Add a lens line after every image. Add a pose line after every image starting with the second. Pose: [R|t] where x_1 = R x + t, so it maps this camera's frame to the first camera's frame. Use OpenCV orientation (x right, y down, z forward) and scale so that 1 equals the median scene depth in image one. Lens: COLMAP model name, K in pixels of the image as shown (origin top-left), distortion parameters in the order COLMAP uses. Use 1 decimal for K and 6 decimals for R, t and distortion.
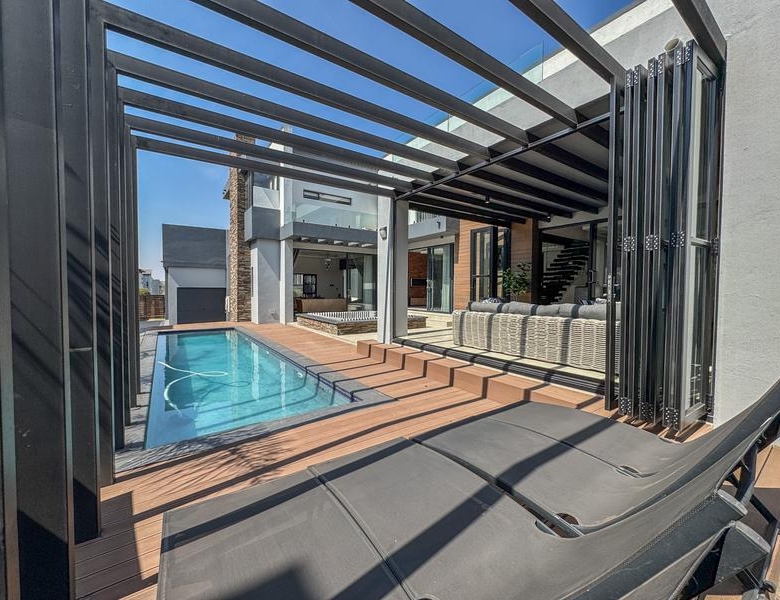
lens RADIAL K [[321.1, 0, 392.9], [0, 321.1, 297.5], [0, 0, 1]] dist [0.002616, -0.000399]
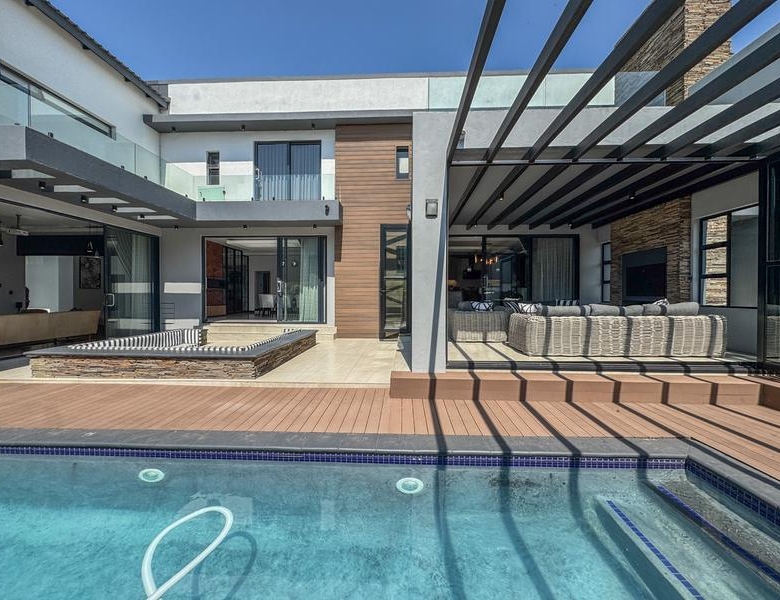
lens RADIAL K [[321.1, 0, 392.1], [0, 321.1, 298.1], [0, 0, 1]] dist [0.002616, -0.000399]
pose [[0.606318, -0.007954, 0.795182, -0.790836], [0.021089, 0.999759, -0.006080, -0.013255], [-0.794943, 0.020456, 0.606340, 0.854957]]
